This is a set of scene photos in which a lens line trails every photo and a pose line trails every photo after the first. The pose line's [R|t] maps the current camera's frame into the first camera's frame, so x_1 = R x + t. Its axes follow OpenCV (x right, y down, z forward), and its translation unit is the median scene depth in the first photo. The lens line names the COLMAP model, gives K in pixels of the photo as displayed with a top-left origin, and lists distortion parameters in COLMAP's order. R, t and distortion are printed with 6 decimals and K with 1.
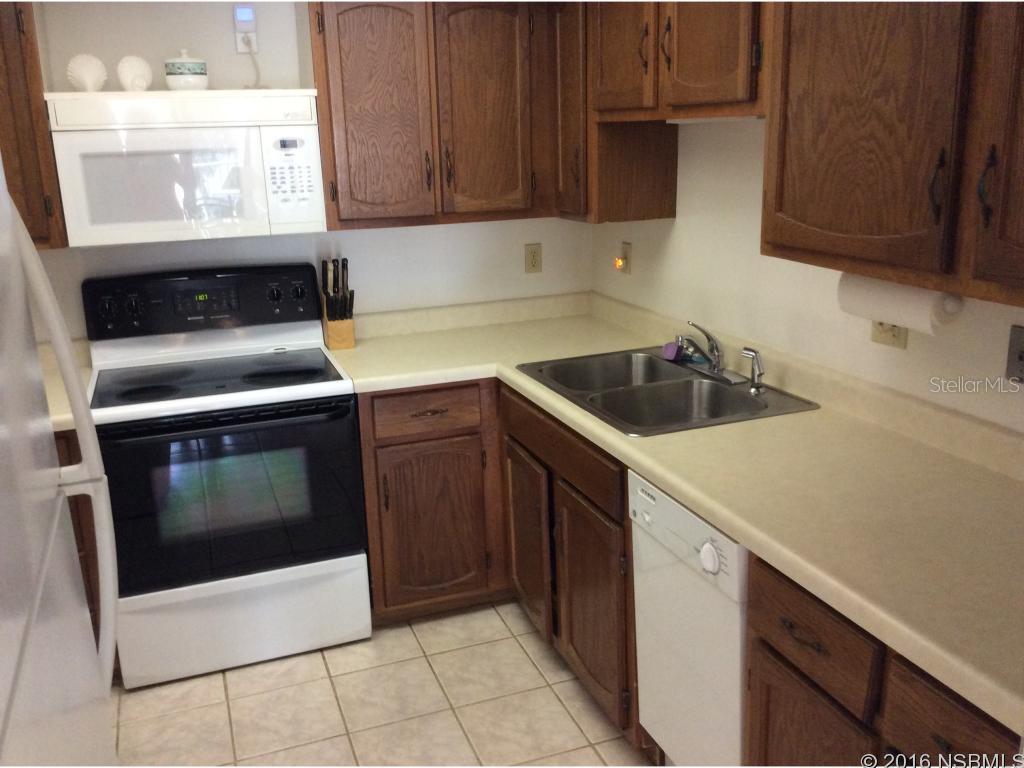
lens RADIAL K [[939.2, 0, 516.6], [0, 939.2, 383.9], [0, 0, 1]] dist [-0.002256, 0.000000]
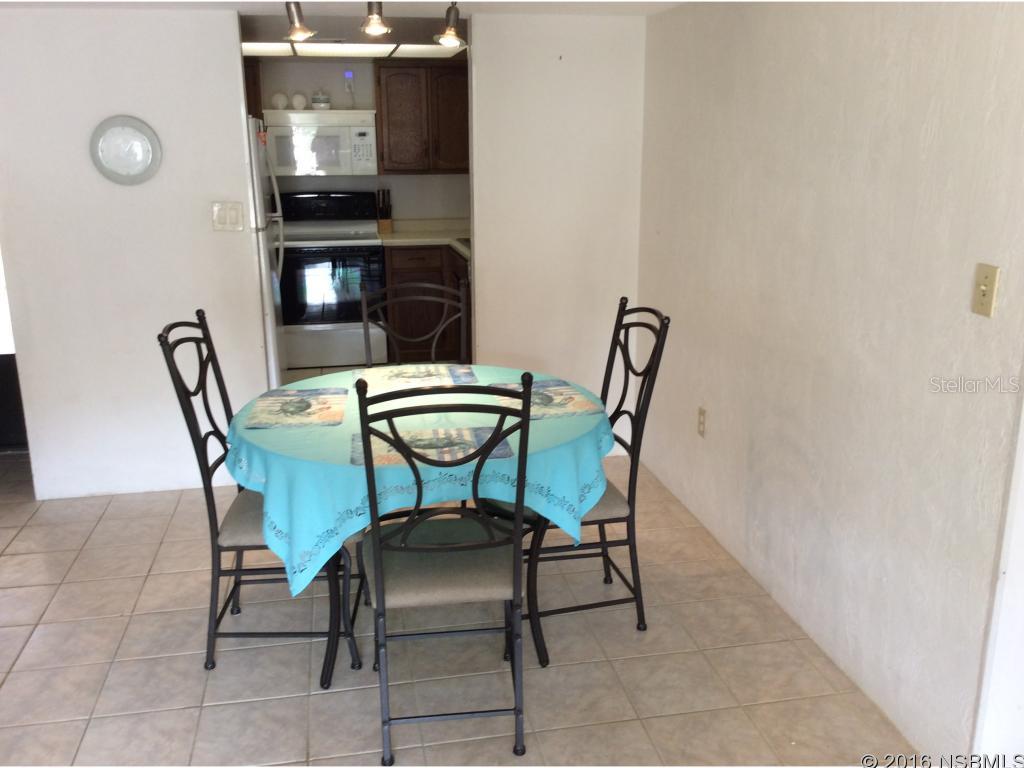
lens RADIAL K [[939.2, 0, 511.0], [0, 939.2, 377.0], [0, 0, 1]] dist [-0.002256, 0.000000]
pose [[0.986285, 0.067399, -0.150662, 0.469657], [-0.068092, 0.997679, 0.000557, 0.288315], [0.150350, 0.009710, 0.988585, -1.123304]]
